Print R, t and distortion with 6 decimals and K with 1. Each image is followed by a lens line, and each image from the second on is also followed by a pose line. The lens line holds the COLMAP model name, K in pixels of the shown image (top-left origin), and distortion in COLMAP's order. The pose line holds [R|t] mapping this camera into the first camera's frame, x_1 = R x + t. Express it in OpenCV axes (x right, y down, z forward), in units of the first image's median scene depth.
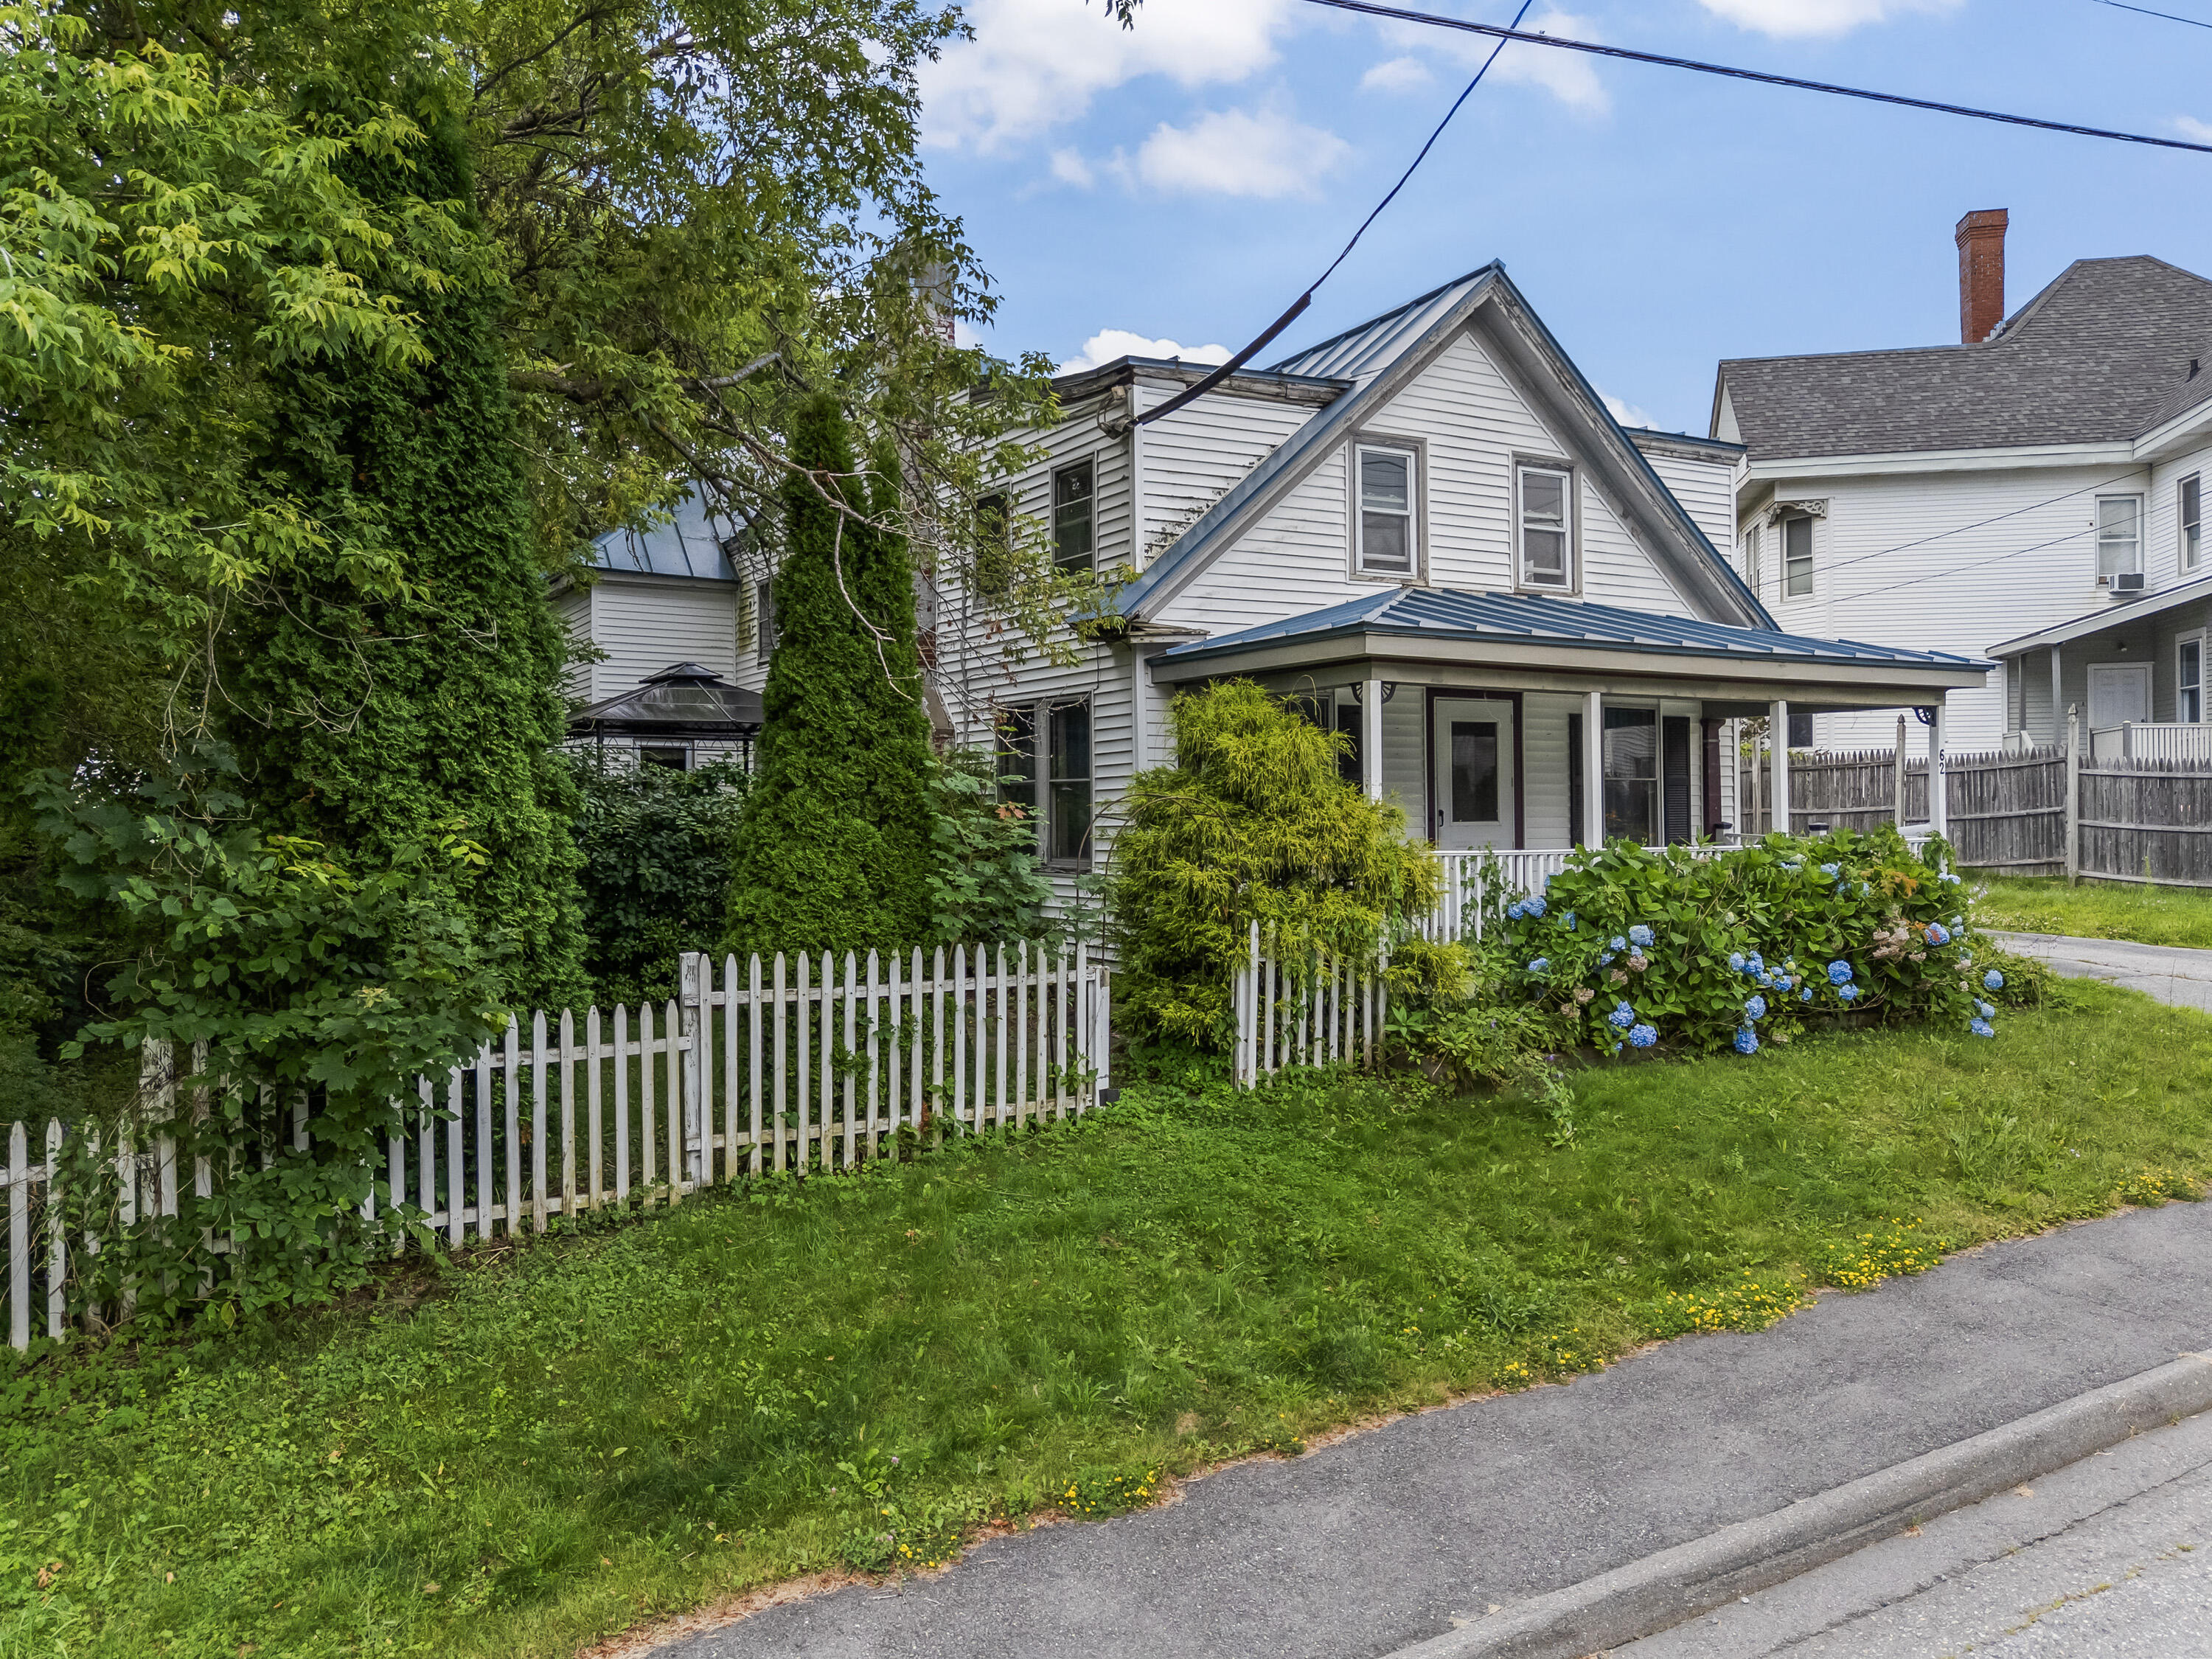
lens RADIAL K [[1617.6, 0, 1101.6], [0, 1617.6, 836.4], [0, 0, 1]] dist [0.052899, -0.027492]
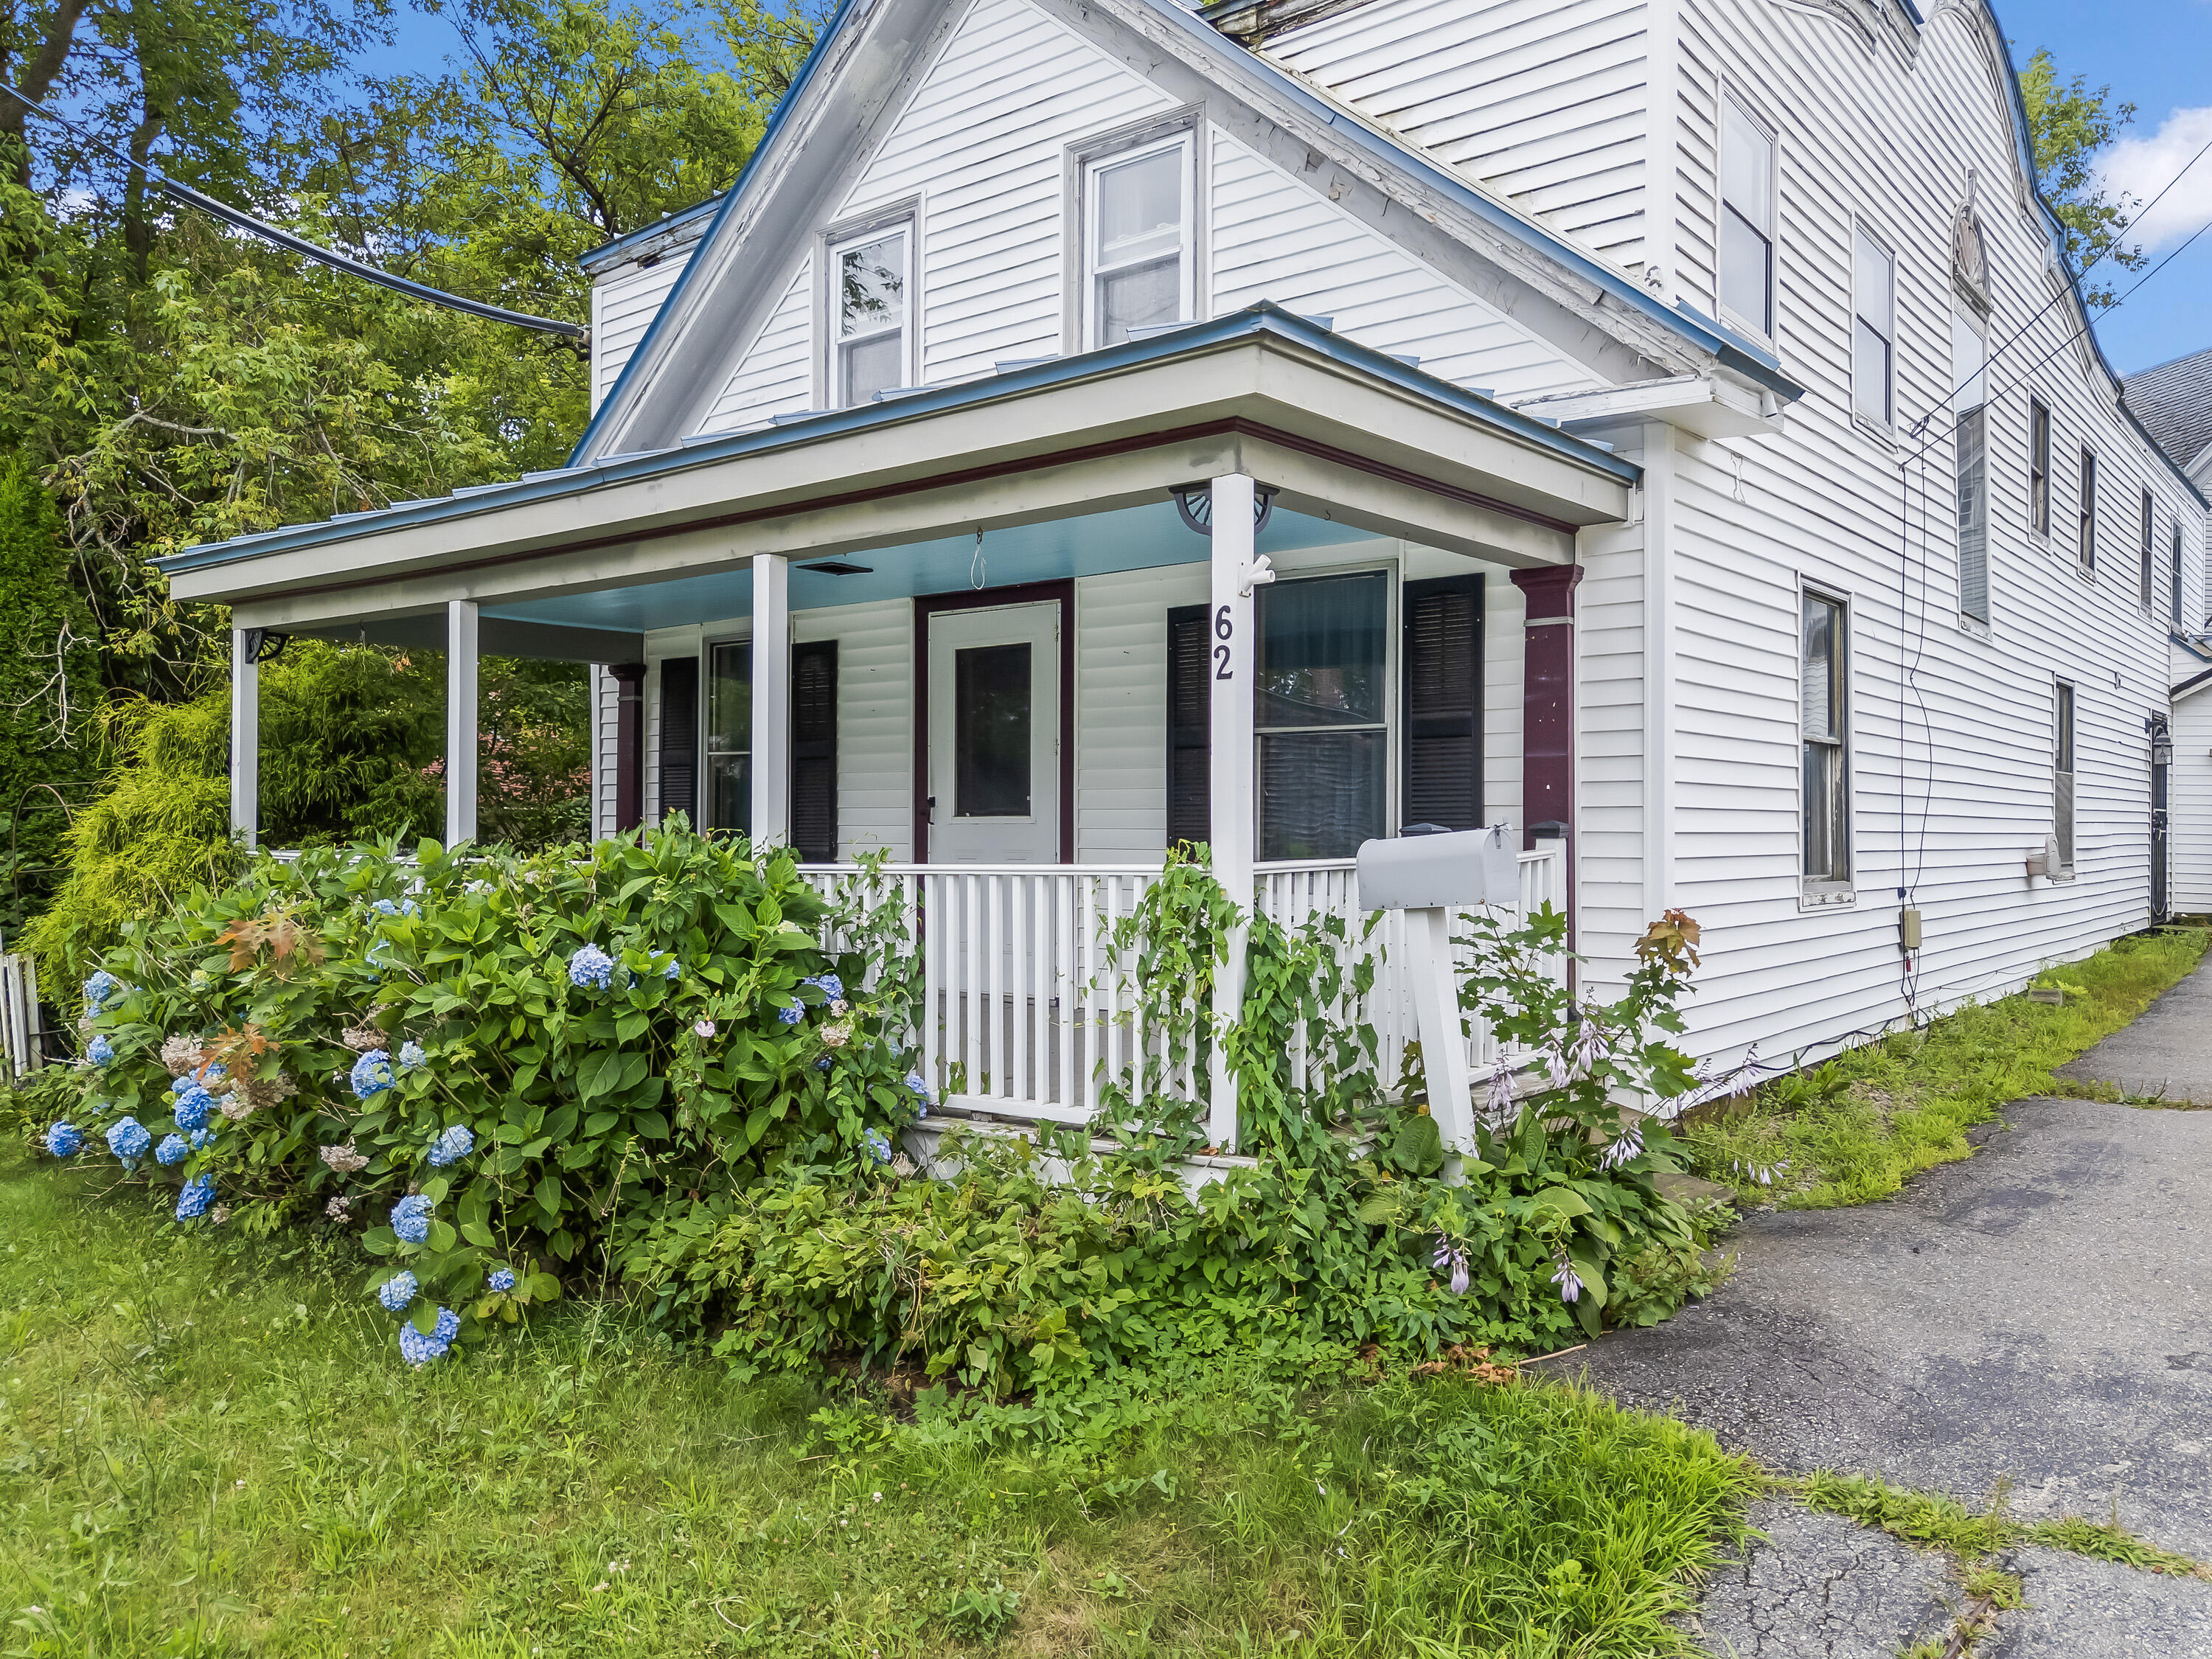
lens RADIAL K [[1617.6, 0, 1118.0], [0, 1617.6, 832.7], [0, 0, 1]] dist [0.052899, -0.027492]
pose [[0.365959, 0.009941, -0.930578, 0.801793], [-0.021839, 0.999759, 0.002092, -0.006514], [0.930375, 0.019558, 0.366088, 0.850035]]
